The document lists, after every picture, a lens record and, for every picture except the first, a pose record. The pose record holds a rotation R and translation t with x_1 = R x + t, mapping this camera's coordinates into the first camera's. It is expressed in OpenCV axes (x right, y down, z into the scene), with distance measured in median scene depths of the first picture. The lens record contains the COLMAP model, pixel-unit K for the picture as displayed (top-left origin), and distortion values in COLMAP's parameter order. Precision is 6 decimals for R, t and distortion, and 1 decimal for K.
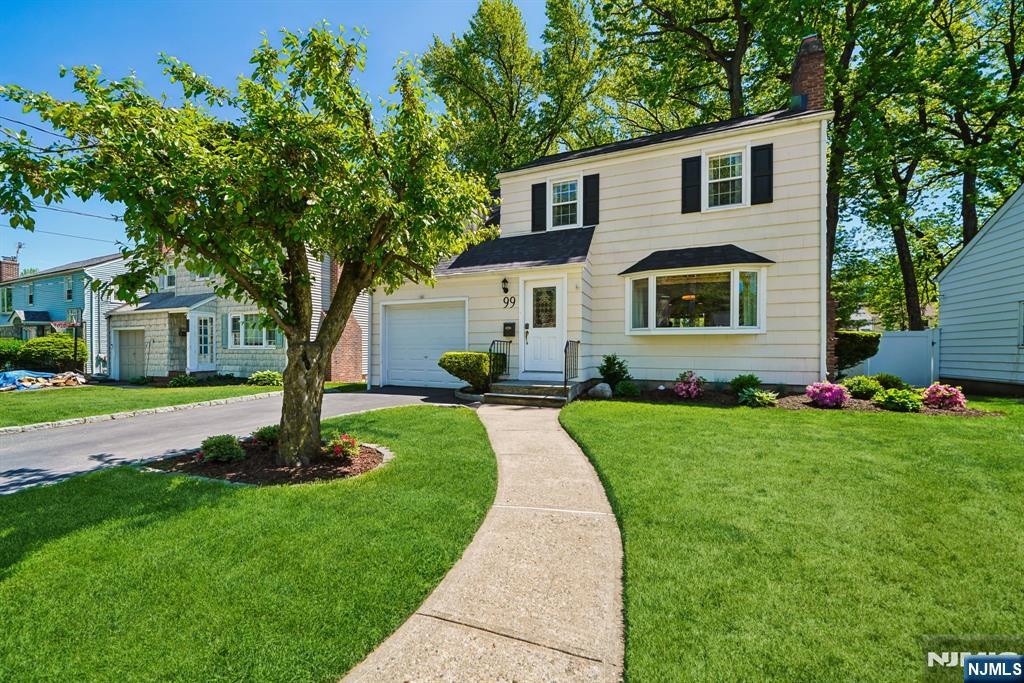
lens RADIAL K [[352.6, 0, 513.9], [0, 352.6, 352.6], [0, 0, 1]] dist [-0.006768, 0.000017]
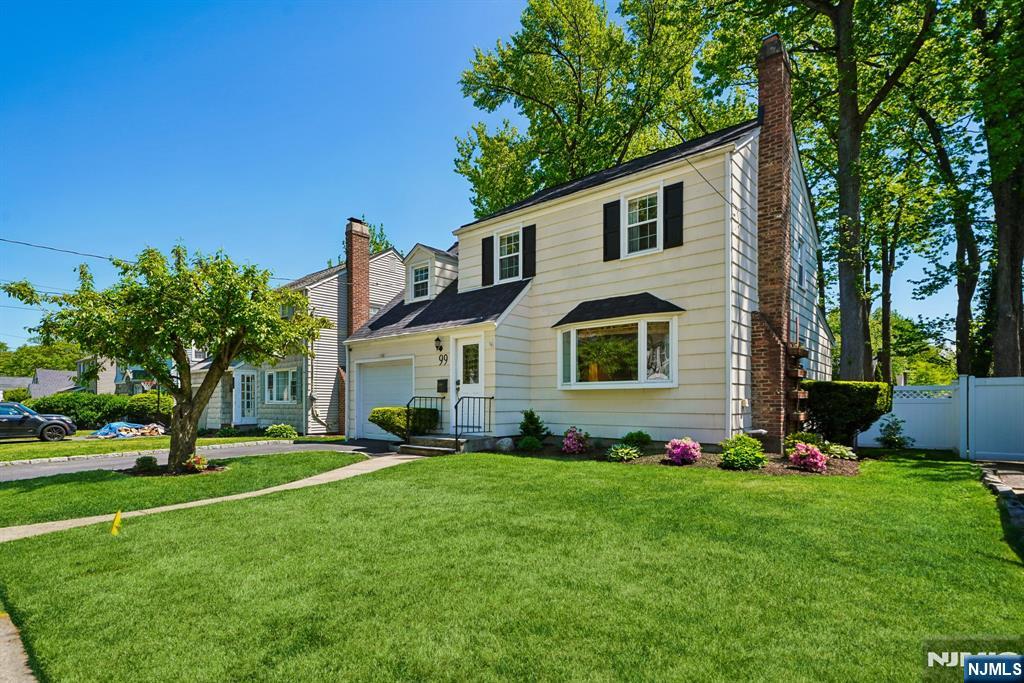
lens RADIAL K [[456.4, 0, 510.6], [0, 456.4, 404.7], [0, 0, 1]] dist [0.001103, 0.000105]
pose [[0.959837, -0.001097, -0.280555, 0.567052], [-0.000016, 0.999992, -0.003965, -0.003789], [0.280557, 0.003810, 0.959830, -0.246798]]
